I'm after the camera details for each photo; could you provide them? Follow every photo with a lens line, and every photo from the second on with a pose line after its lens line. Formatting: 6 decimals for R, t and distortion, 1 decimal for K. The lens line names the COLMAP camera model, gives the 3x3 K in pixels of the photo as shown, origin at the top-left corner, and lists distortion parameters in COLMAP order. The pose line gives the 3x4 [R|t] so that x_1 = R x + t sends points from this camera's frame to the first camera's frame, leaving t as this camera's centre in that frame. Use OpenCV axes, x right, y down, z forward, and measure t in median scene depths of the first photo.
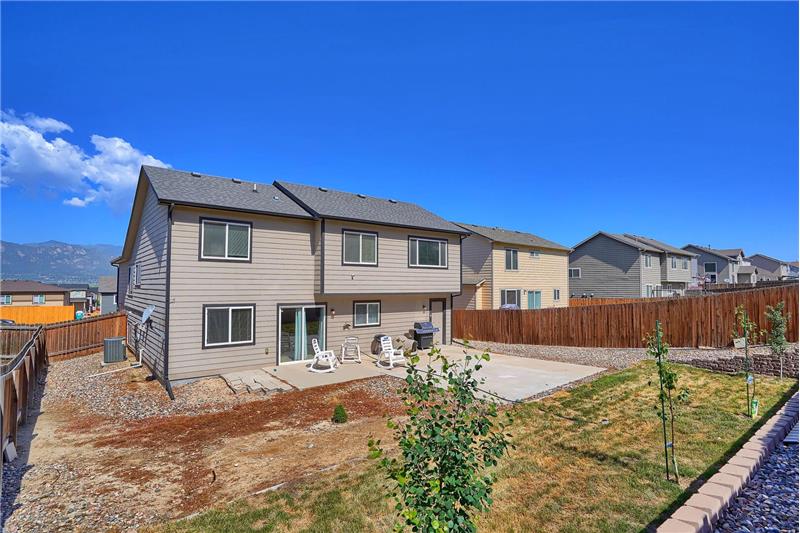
lens RADIAL K [[409.3, 0, 398.8], [0, 409.3, 266.5], [0, 0, 1]] dist [-0.039209, 0.014221]
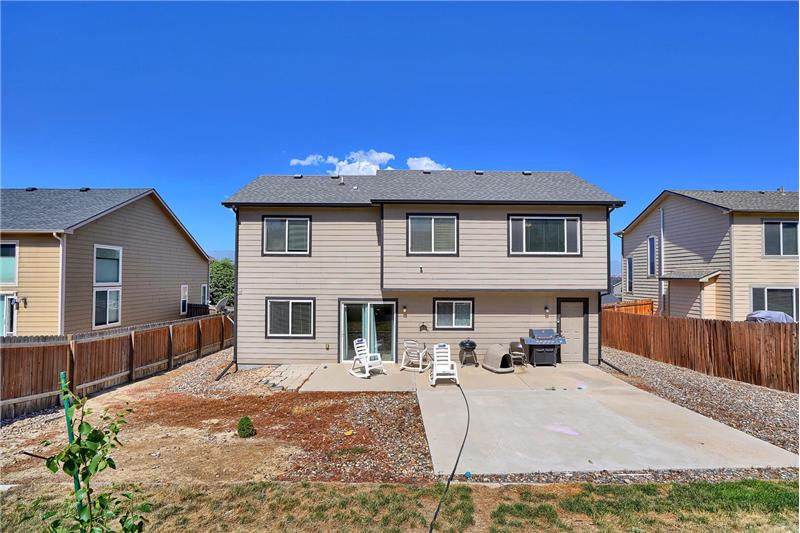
lens RADIAL K [[409.3, 0, 399.2], [0, 409.3, 267.5], [0, 0, 1]] dist [-0.039209, 0.014221]
pose [[0.777294, -0.016891, -0.628911, 0.392021], [0.025525, 0.999663, 0.004700, 0.017046], [0.628620, -0.019706, 0.777463, 0.324785]]
